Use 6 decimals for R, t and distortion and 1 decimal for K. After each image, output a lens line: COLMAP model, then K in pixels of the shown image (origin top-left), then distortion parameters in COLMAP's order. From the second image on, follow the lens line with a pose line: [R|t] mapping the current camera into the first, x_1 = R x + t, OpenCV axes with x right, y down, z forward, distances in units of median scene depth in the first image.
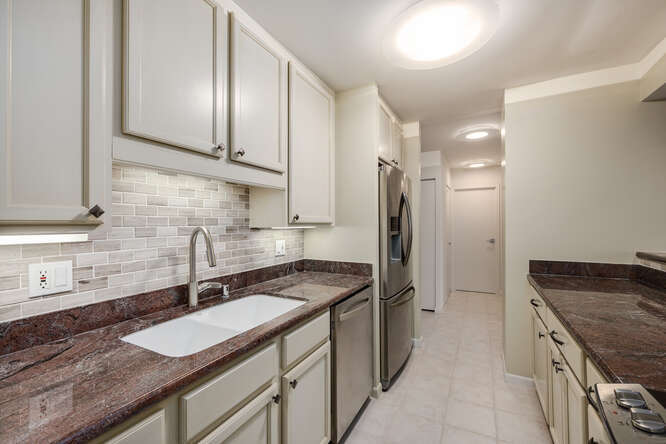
lens RADIAL K [[275.9, 0, 331.8], [0, 275.9, 222.1], [0, 0, 1]] dist [-0.012883, -0.000589]
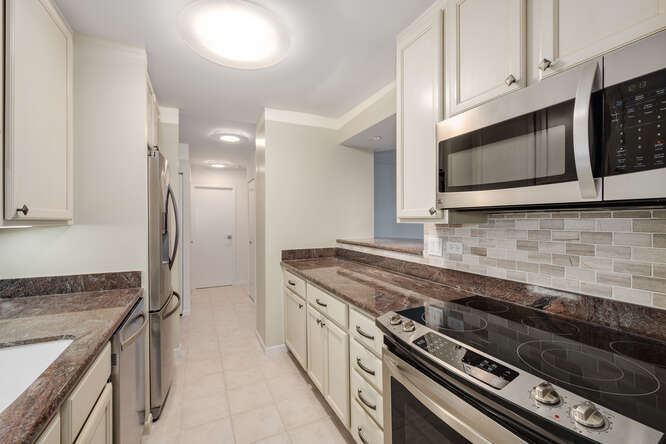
lens RADIAL K [[275.9, 0, 332.0], [0, 275.9, 221.0], [0, 0, 1]] dist [-0.012883, -0.000589]
pose [[0.582330, 0.002091, 0.812950, -0.169154], [-0.004563, 0.999989, 0.000697, 0.002738], [-0.812940, -0.004115, 0.582333, 0.079765]]
